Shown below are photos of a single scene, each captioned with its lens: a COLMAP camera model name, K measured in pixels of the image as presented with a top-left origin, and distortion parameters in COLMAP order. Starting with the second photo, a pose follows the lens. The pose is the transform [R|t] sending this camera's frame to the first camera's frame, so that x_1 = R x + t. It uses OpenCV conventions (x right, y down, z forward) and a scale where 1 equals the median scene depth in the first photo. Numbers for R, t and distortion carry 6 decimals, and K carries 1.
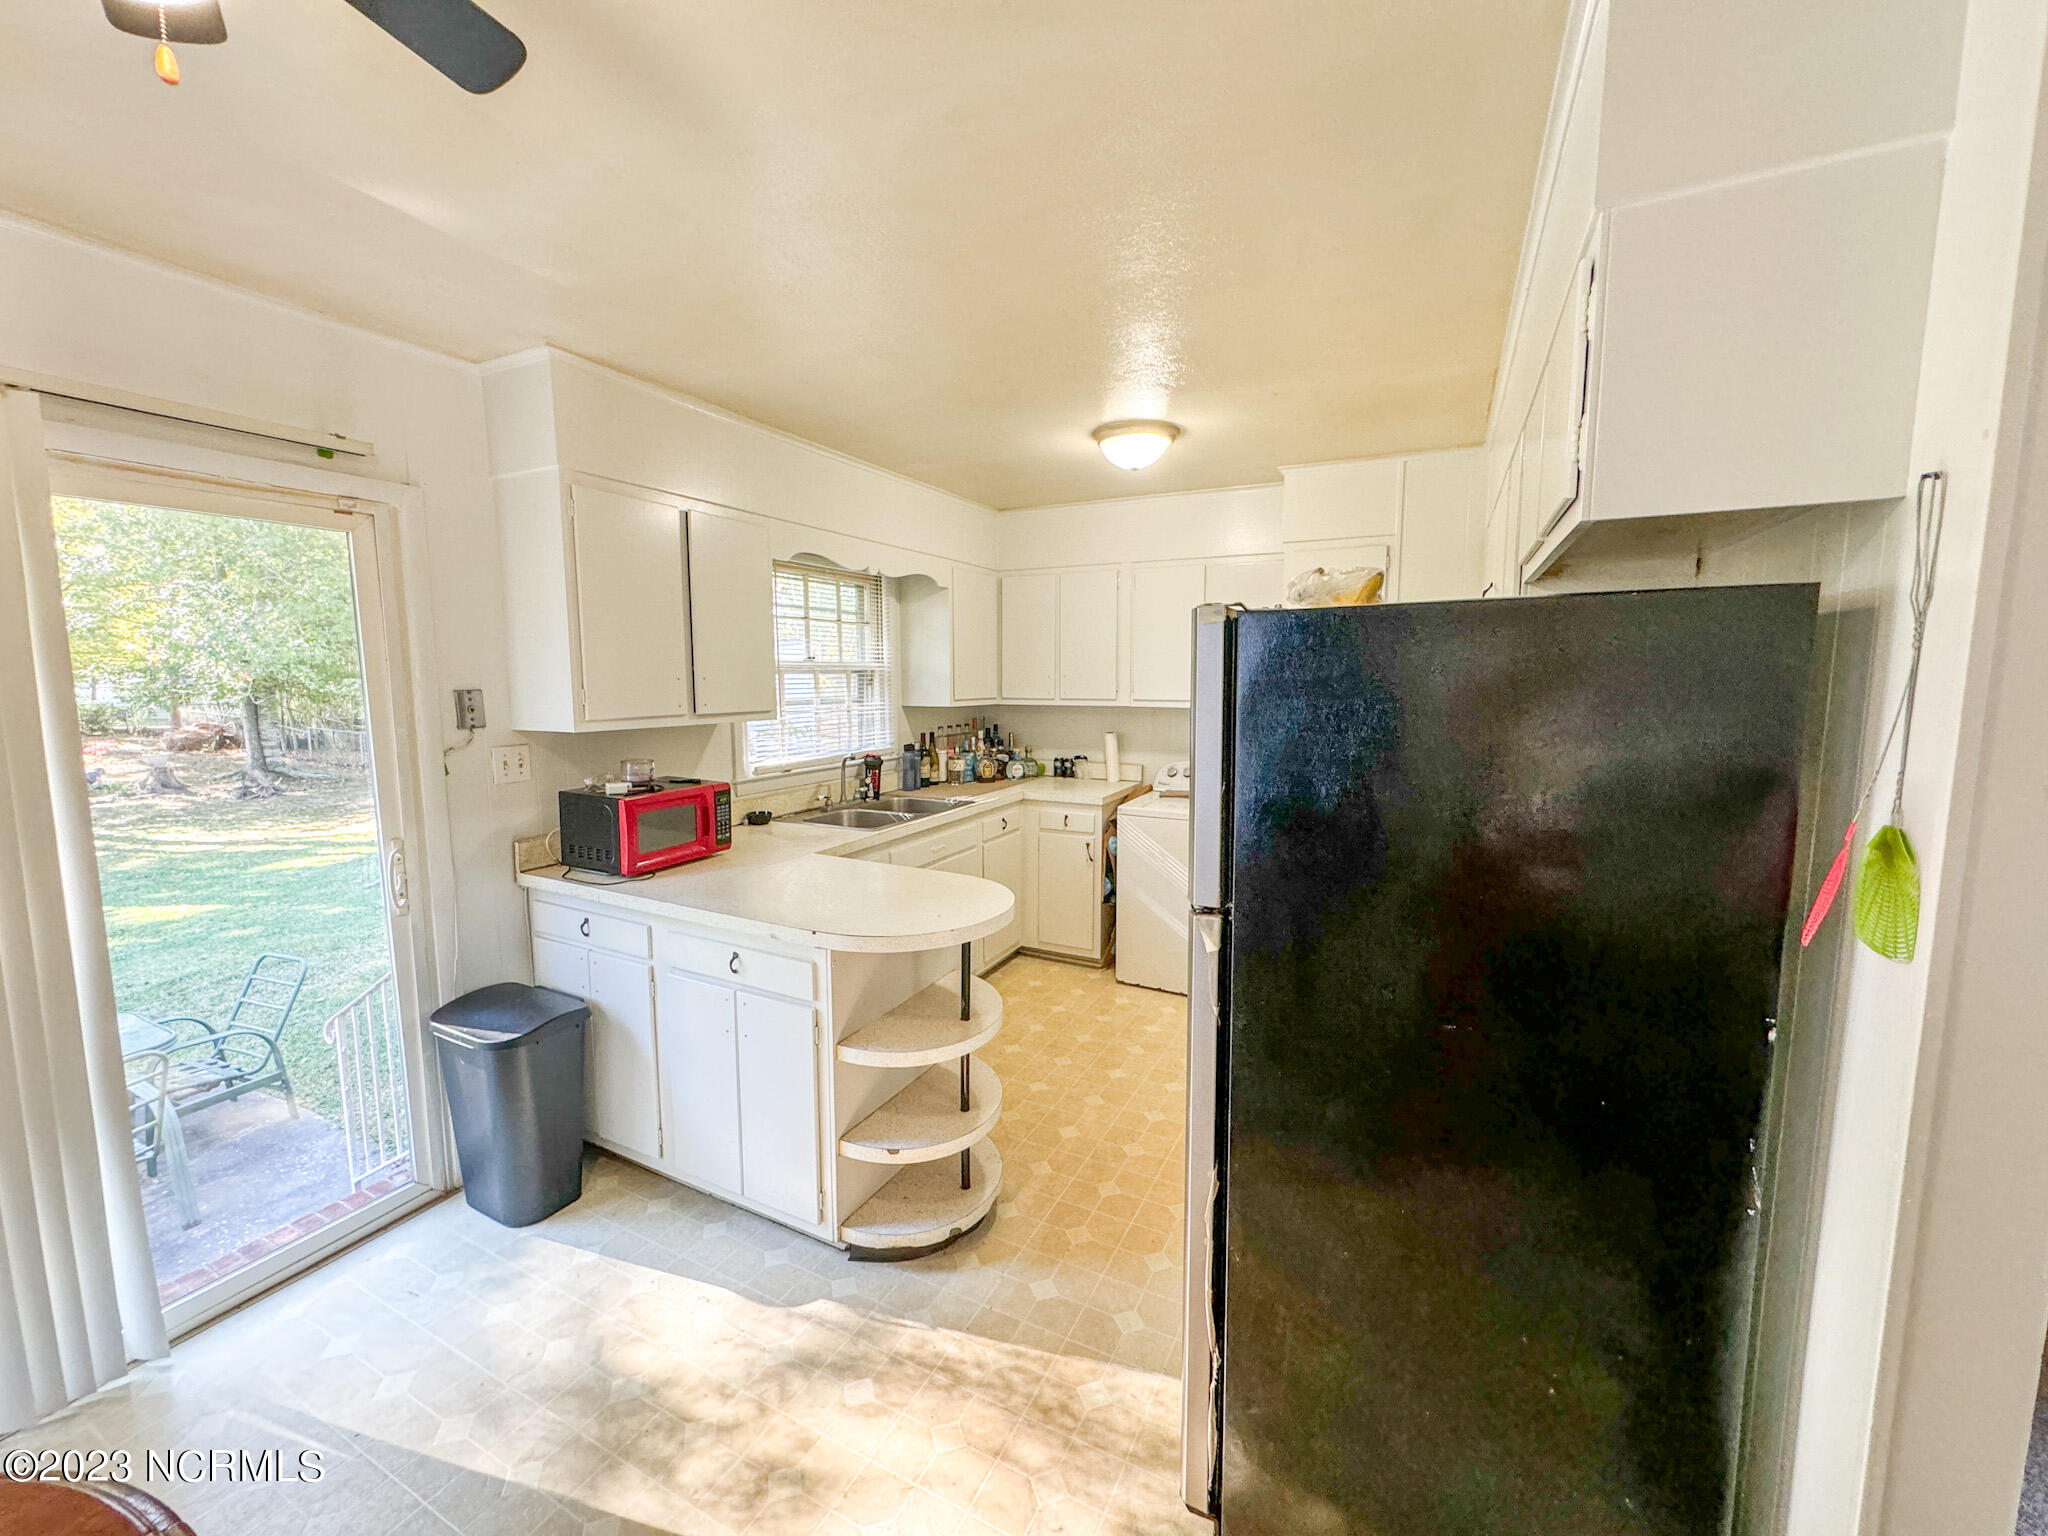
lens RADIAL K [[816.6, 0, 1019.3], [0, 816.6, 767.3], [0, 0, 1]] dist [-0.000622, -0.000199]
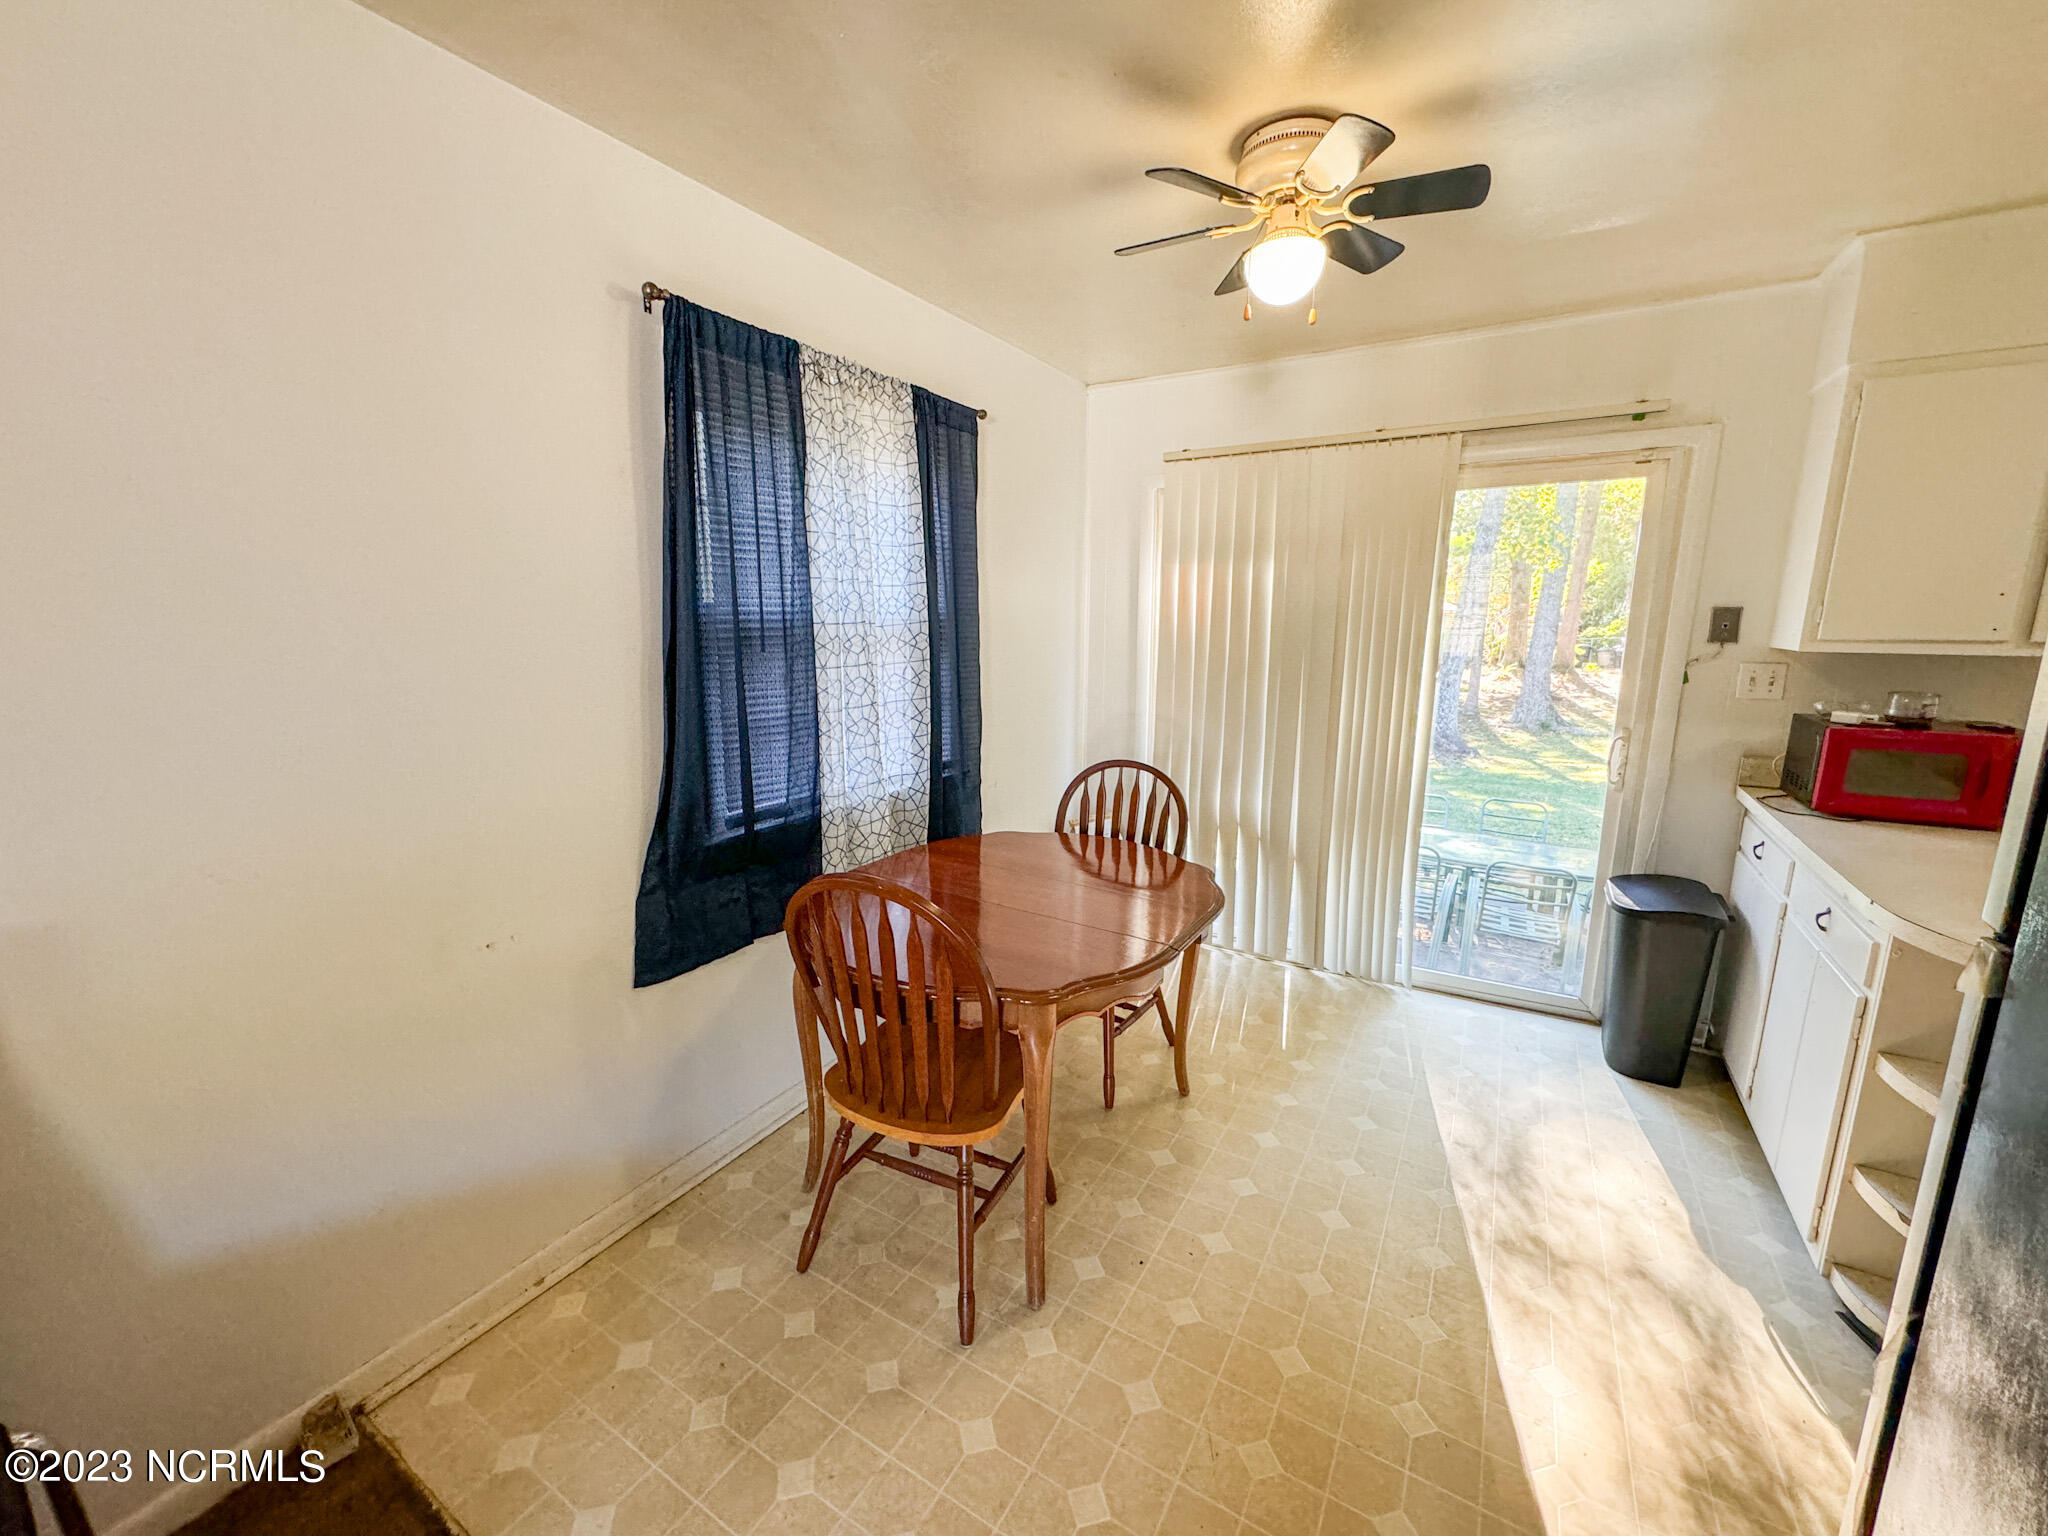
lens RADIAL K [[816.6, 0, 1019.2], [0, 816.6, 763.4], [0, 0, 1]] dist [-0.000622, -0.000199]
pose [[-0.063754, 0.190574, -0.979600, 0.290717], [-0.109896, 0.974287, 0.196693, -0.001331], [0.991896, 0.120195, -0.041172, 0.083483]]
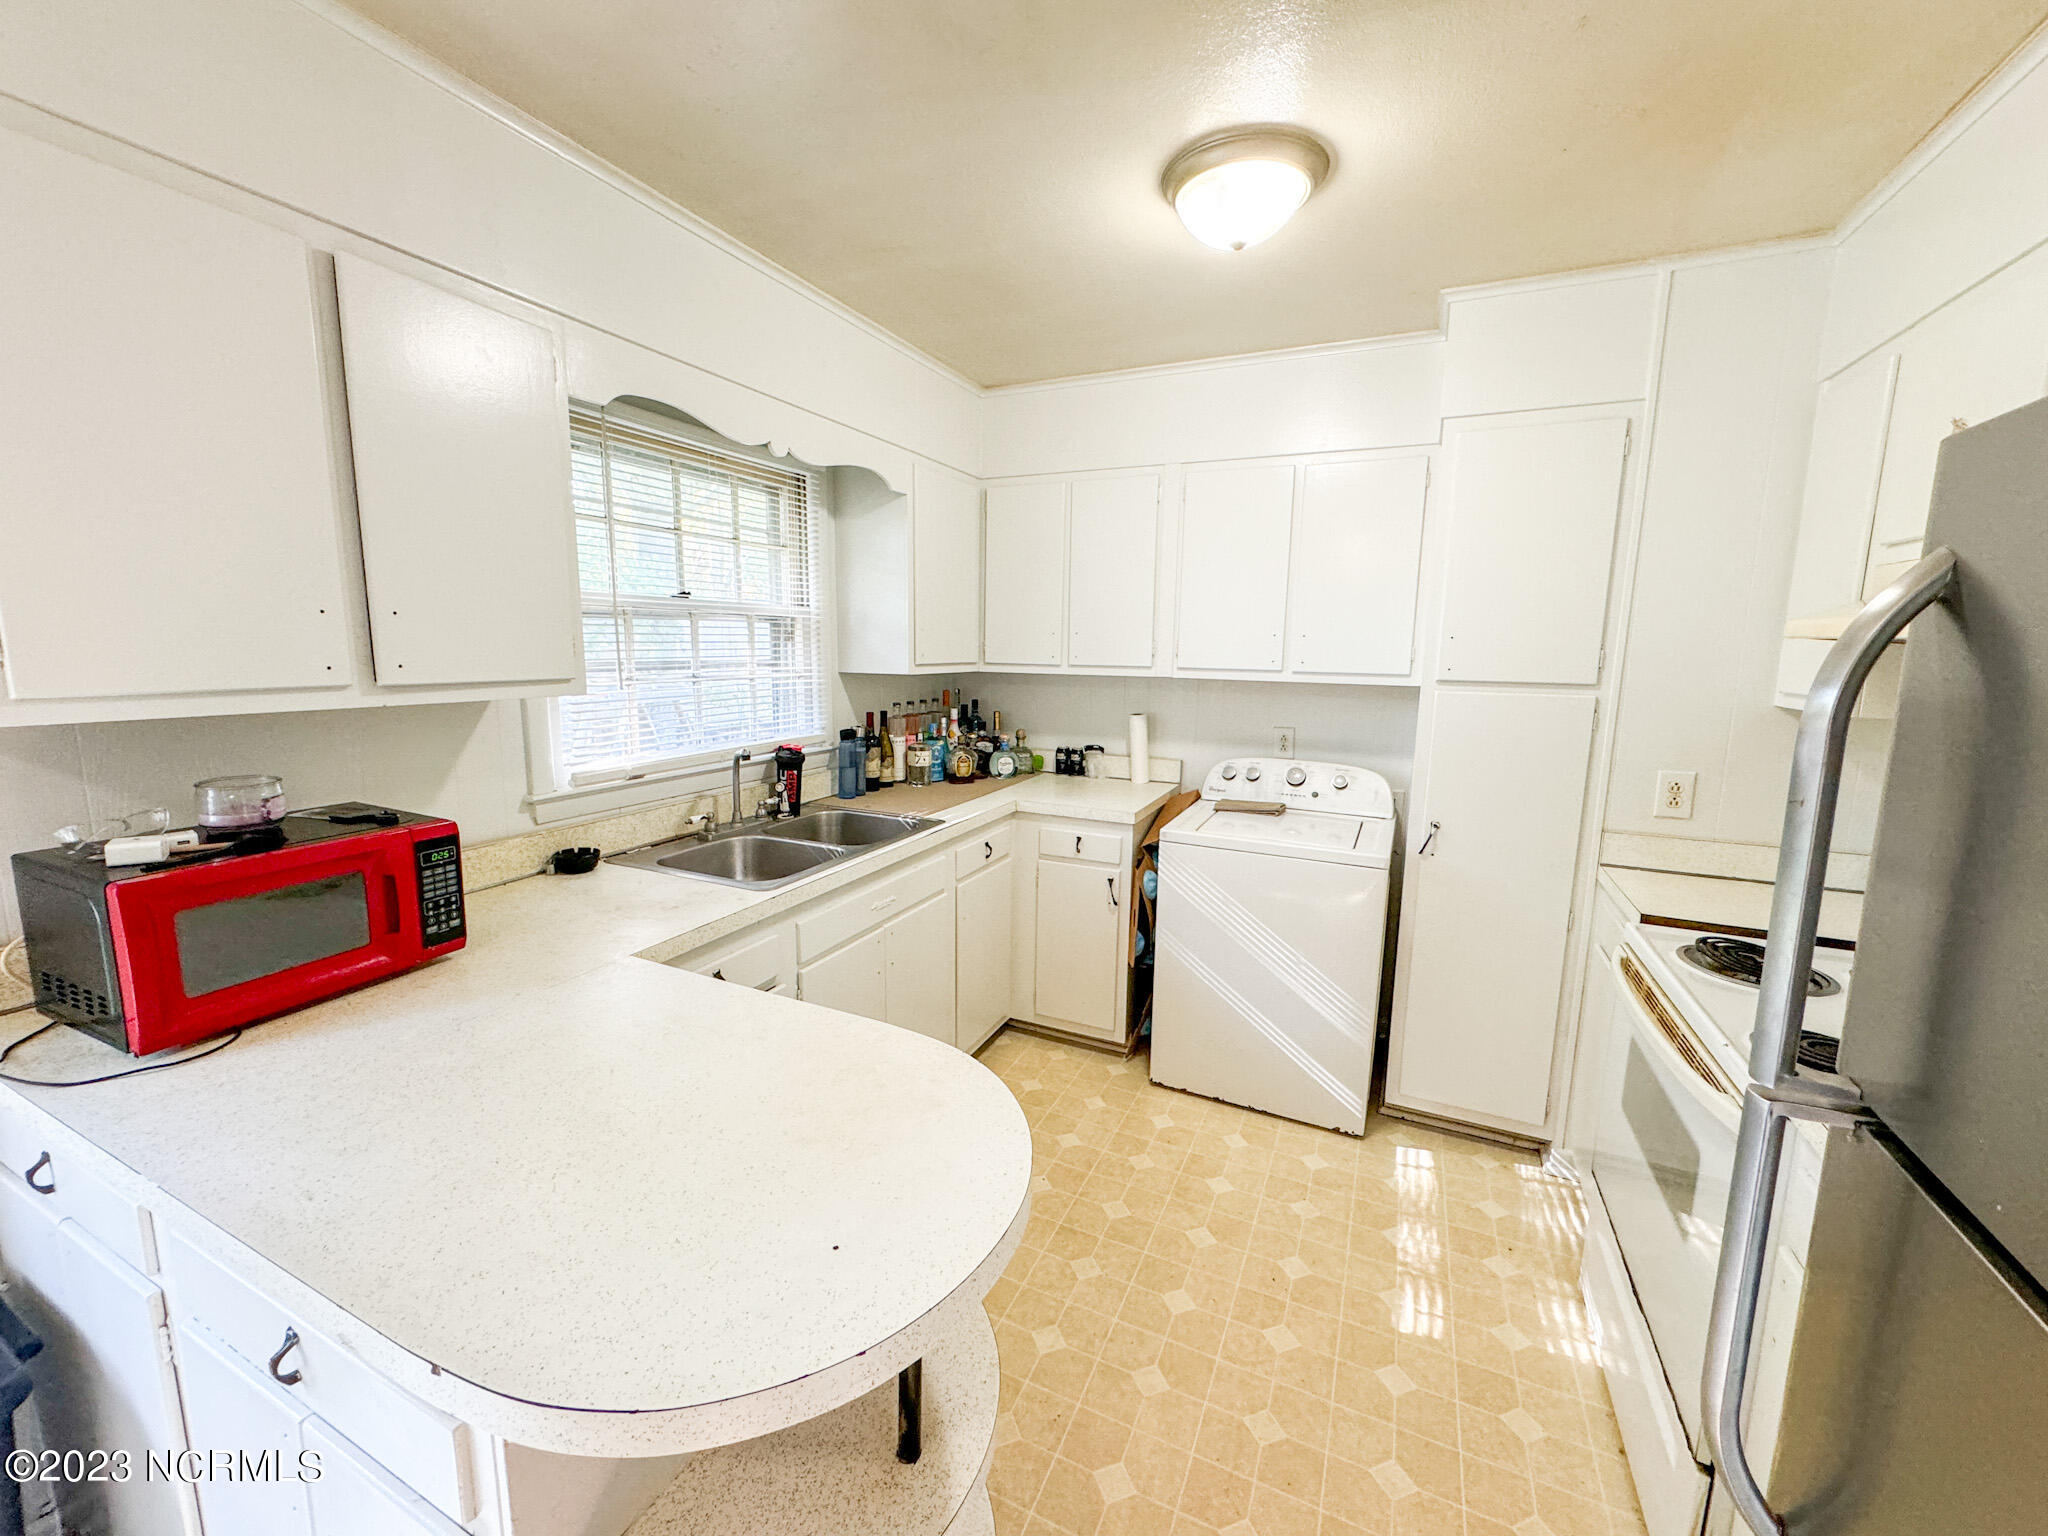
lens RADIAL K [[816.6, 0, 1022.0], [0, 816.6, 766.0], [0, 0, 1]] dist [-0.000622, -0.000199]
pose [[0.999340, 0.009468, 0.035081, -0.015217], [-0.010819, 0.999199, 0.038519, -0.027213], [-0.034689, -0.038874, 0.998642, 0.338442]]
